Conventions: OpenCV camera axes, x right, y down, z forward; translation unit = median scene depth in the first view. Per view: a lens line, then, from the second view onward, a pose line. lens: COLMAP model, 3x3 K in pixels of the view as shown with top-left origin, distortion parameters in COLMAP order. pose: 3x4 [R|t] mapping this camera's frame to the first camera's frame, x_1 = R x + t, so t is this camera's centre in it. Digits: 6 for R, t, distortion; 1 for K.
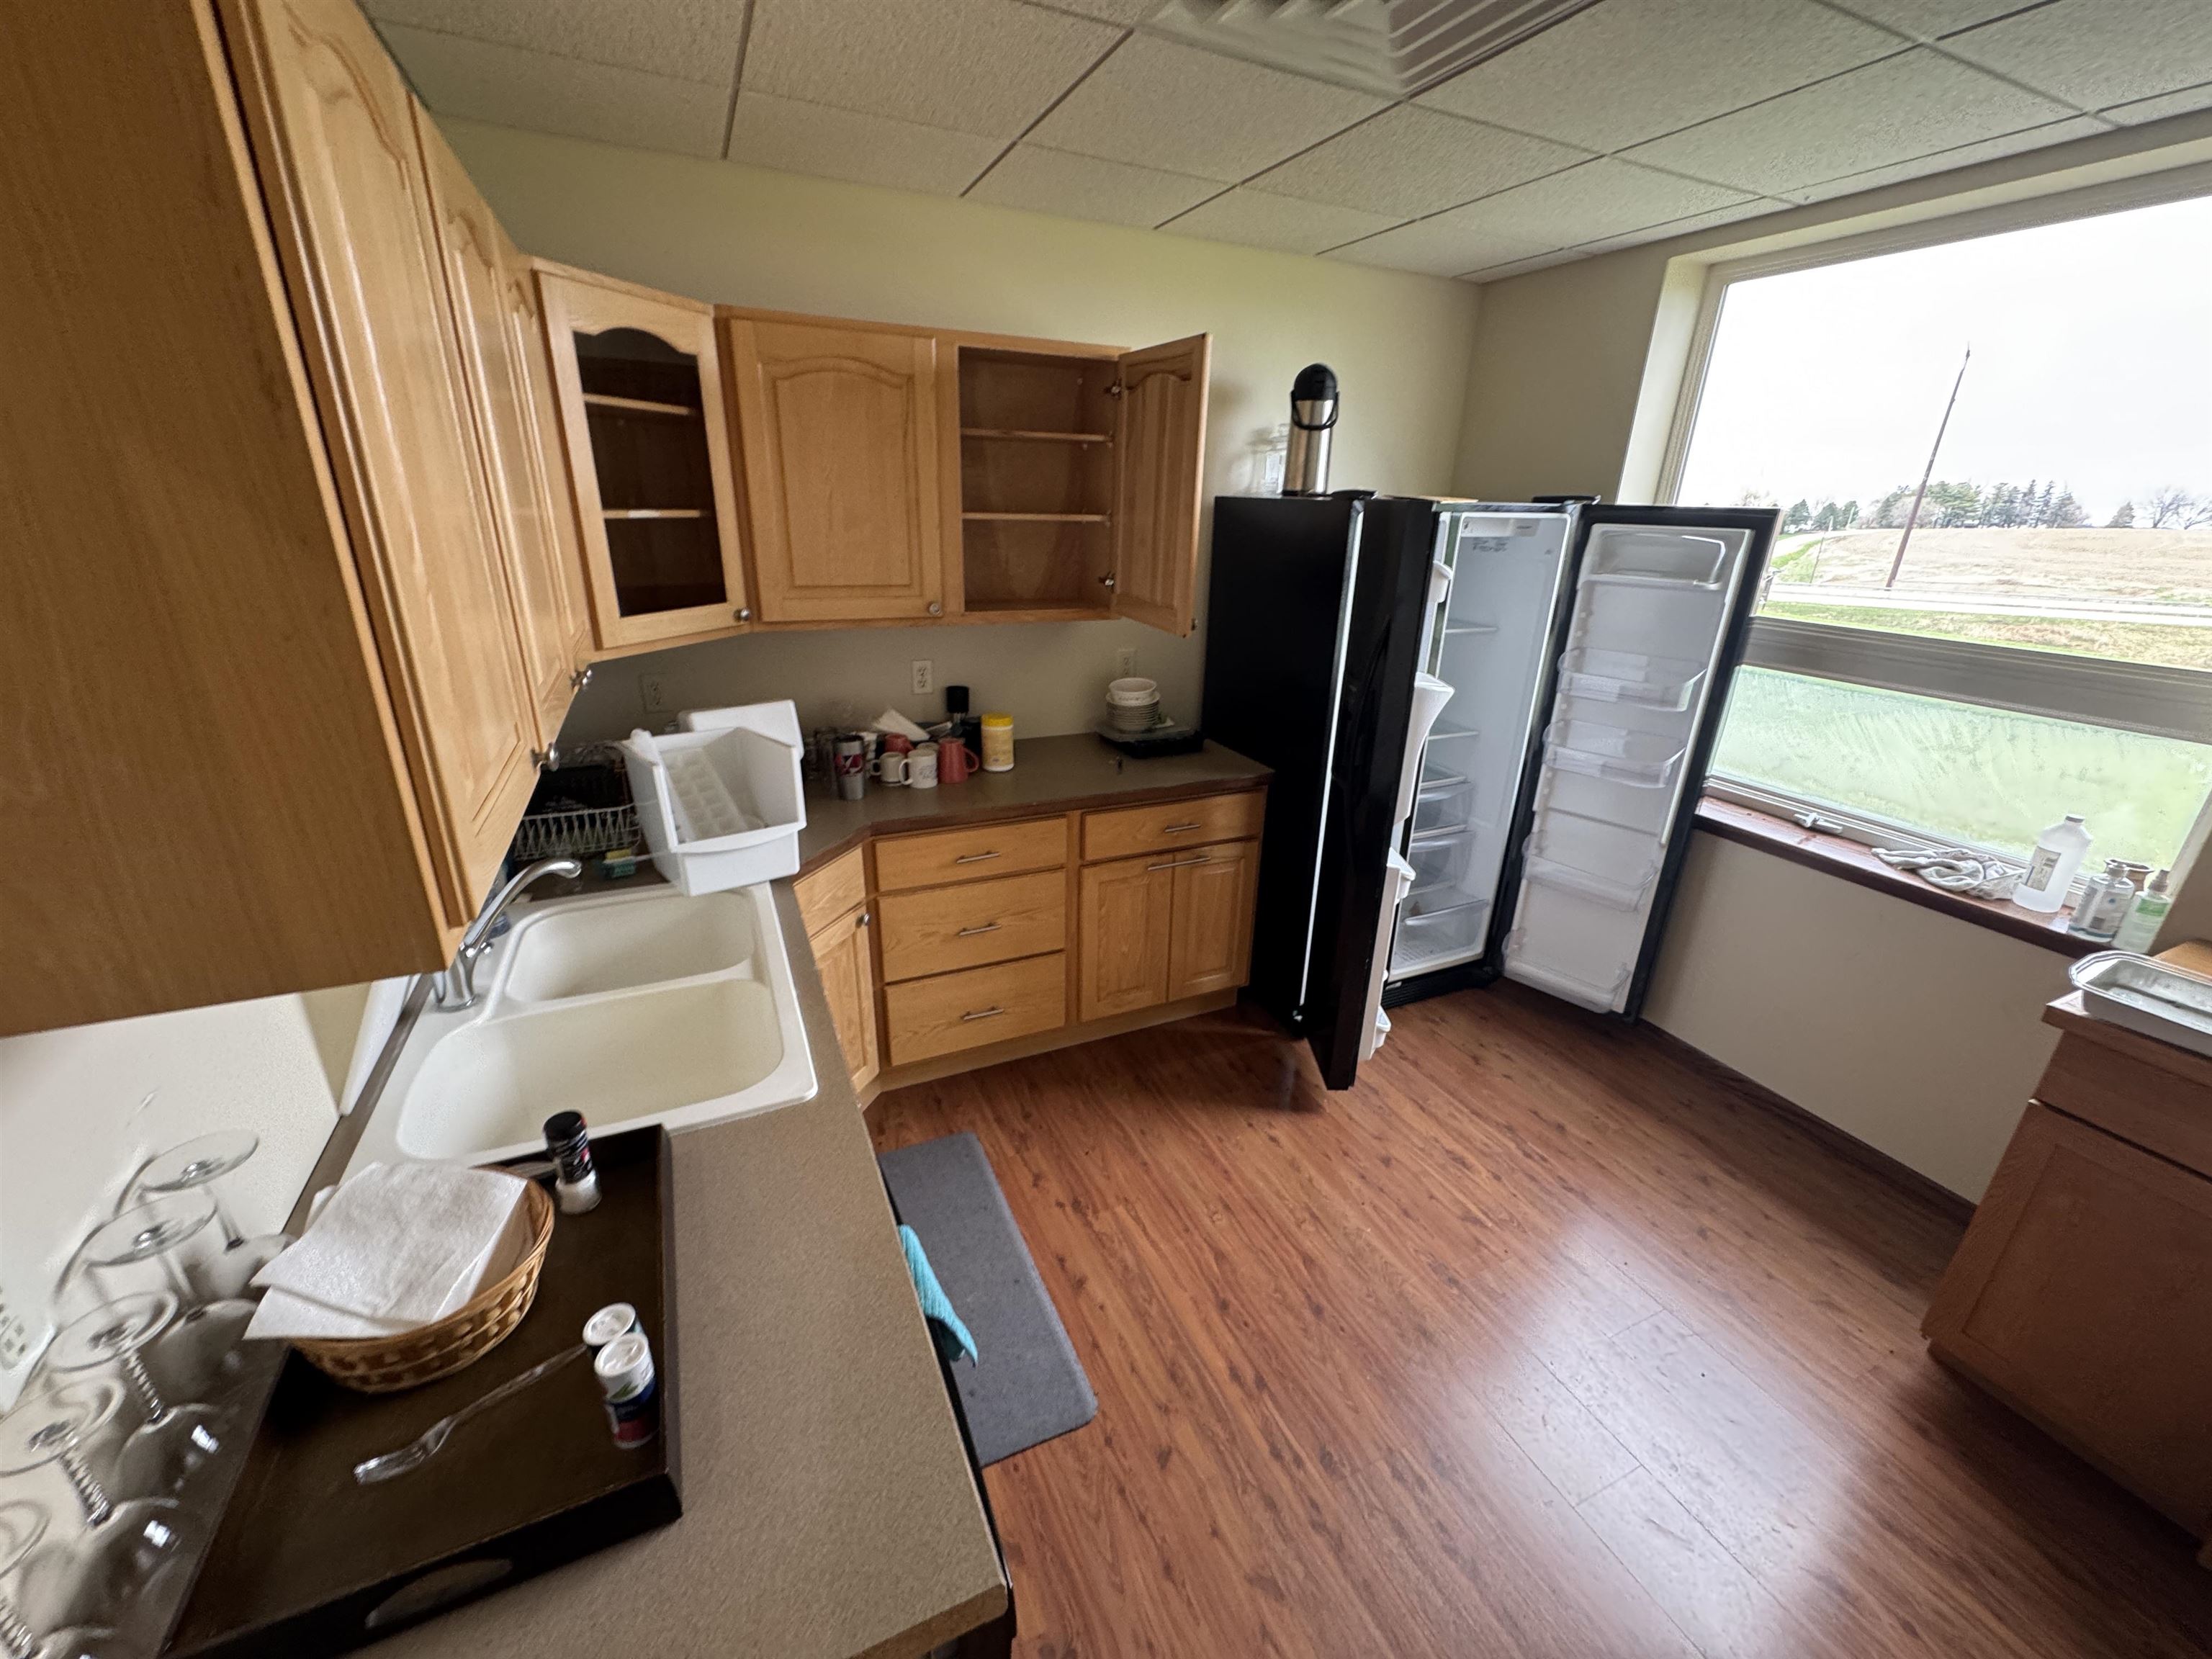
lens RADIAL K [[877.6, 0, 1106.0], [0, 877.6, 829.5], [0, 0, 1]] dist [-0.000818, 0.000517]
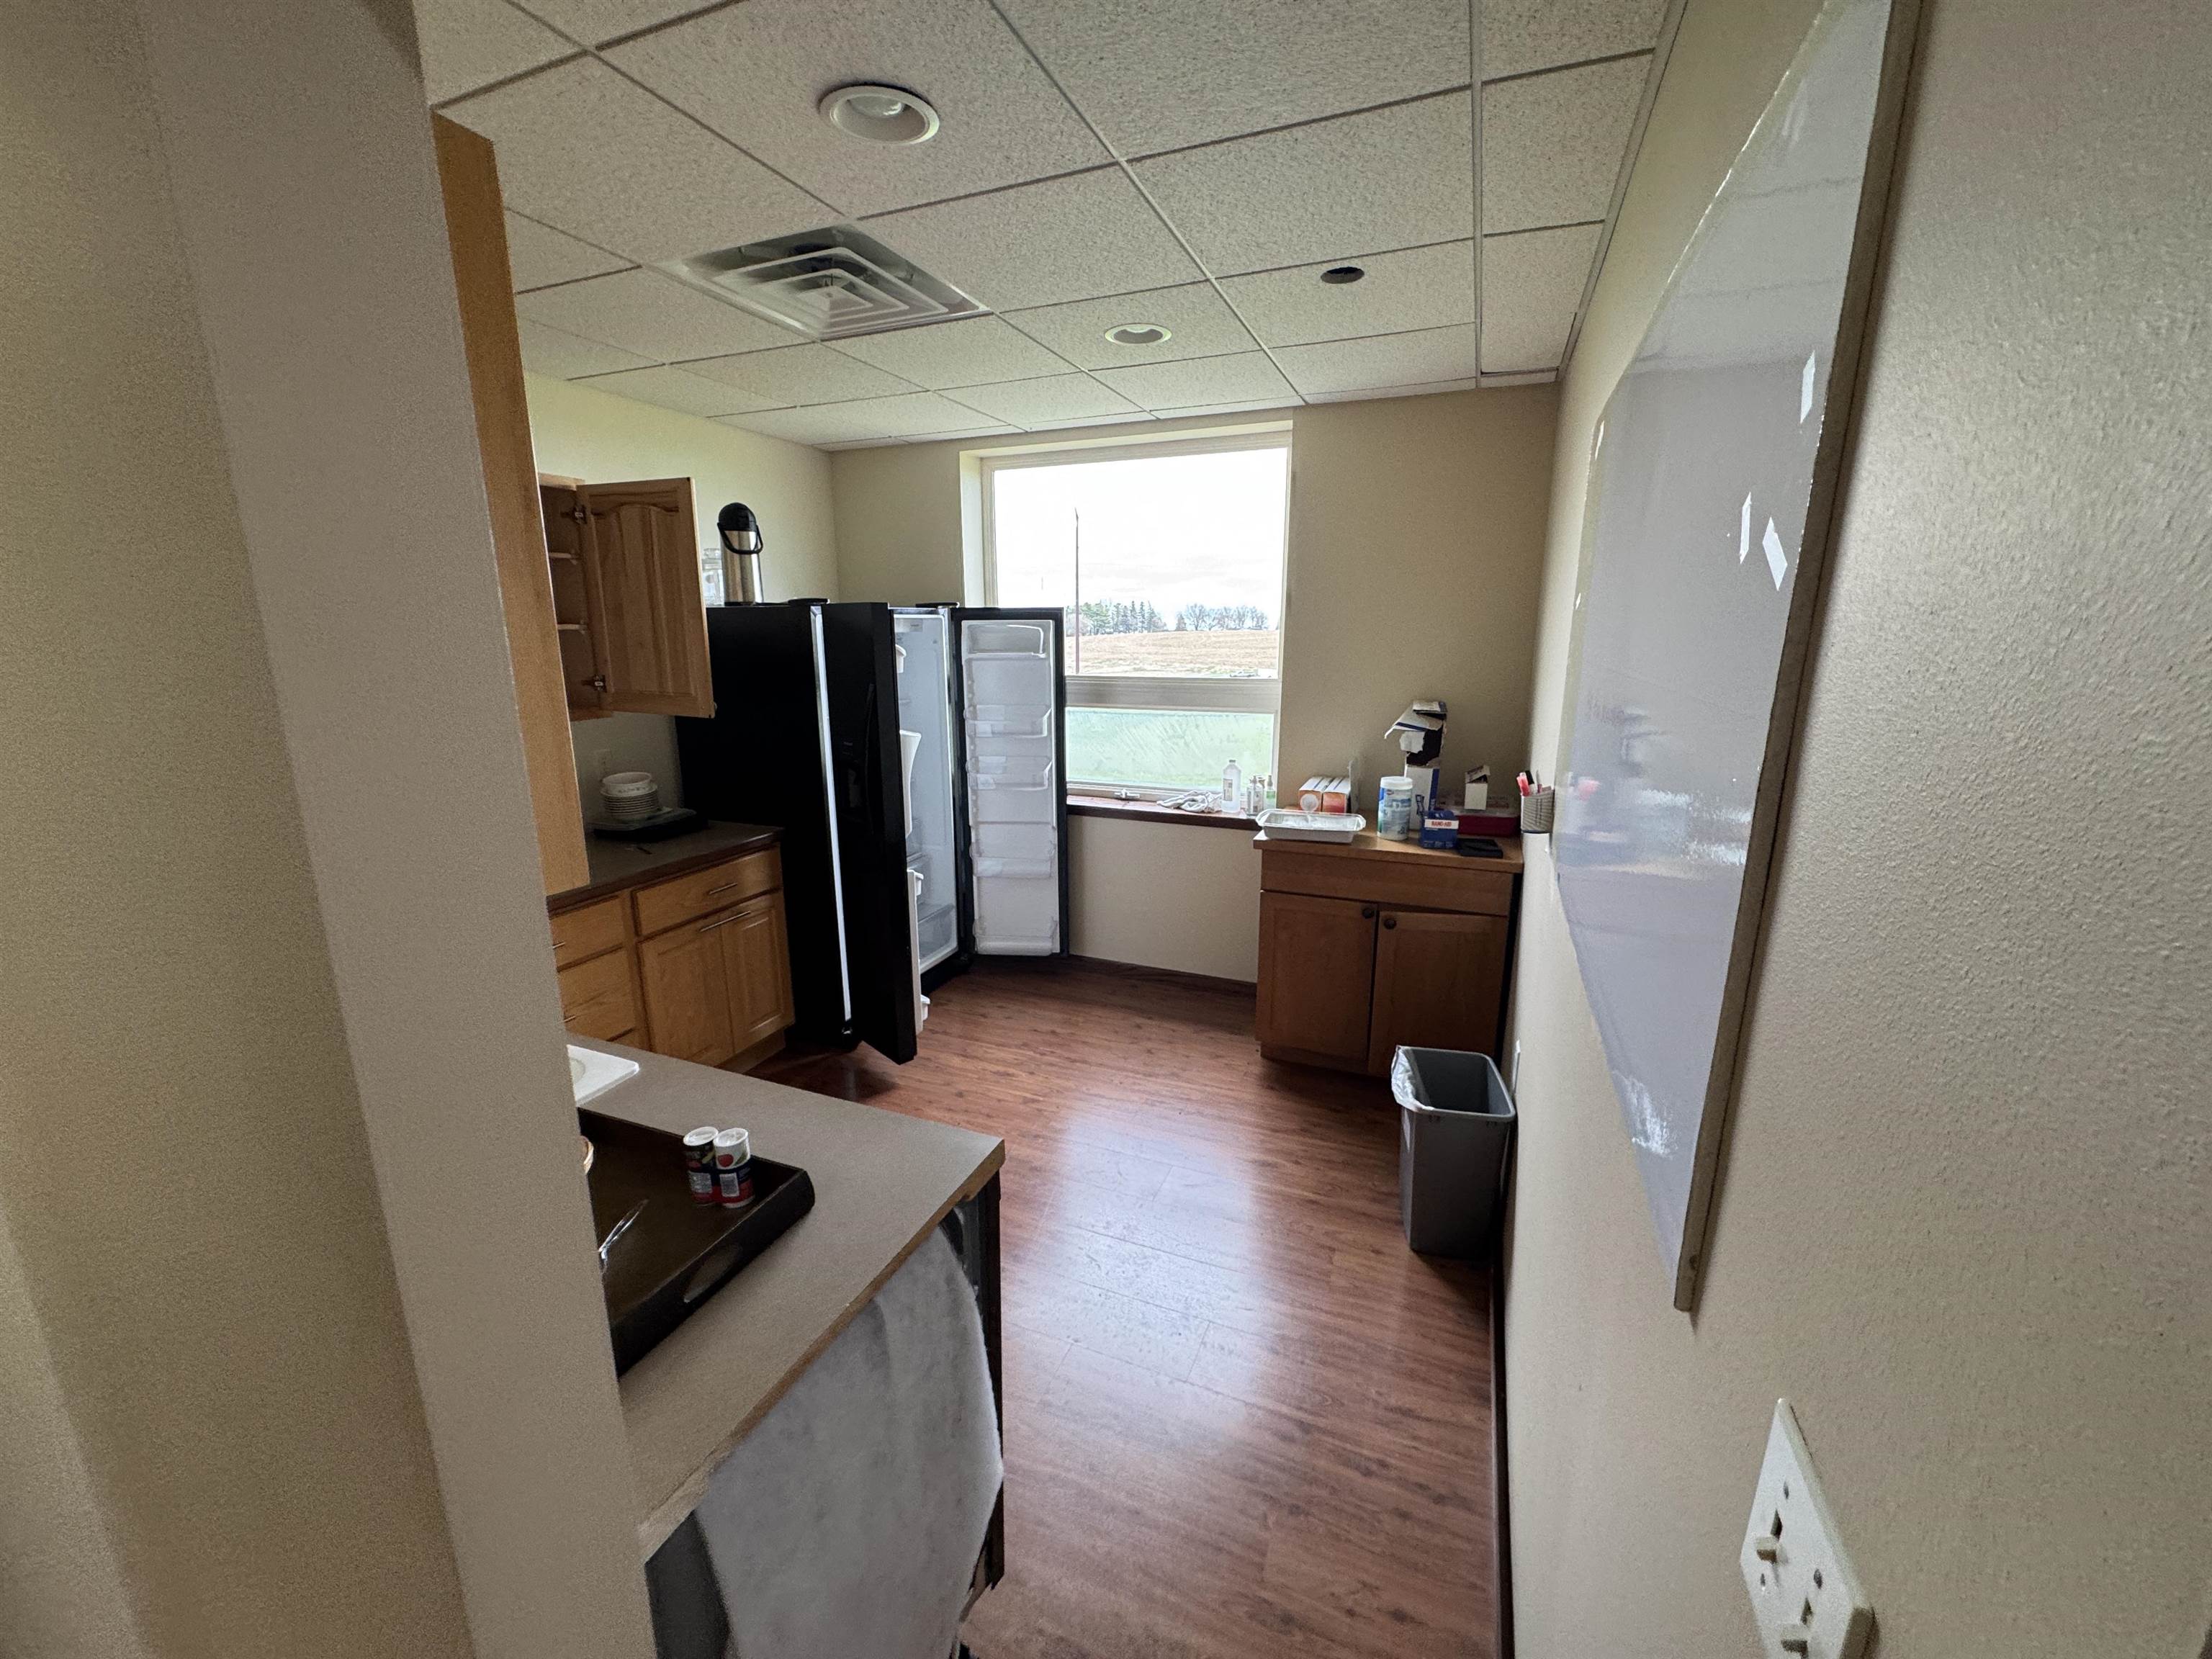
lens RADIAL K [[866.5, 0, 1106.0], [0, 866.5, 829.5], [0, 0, 1]] dist [0.000946, 0.000016]
pose [[0.735523, -0.183009, 0.652314, -0.259768], [0.263812, 0.964198, -0.026954, 0.084292], [-0.624027, 0.191913, 0.757469, -0.163161]]
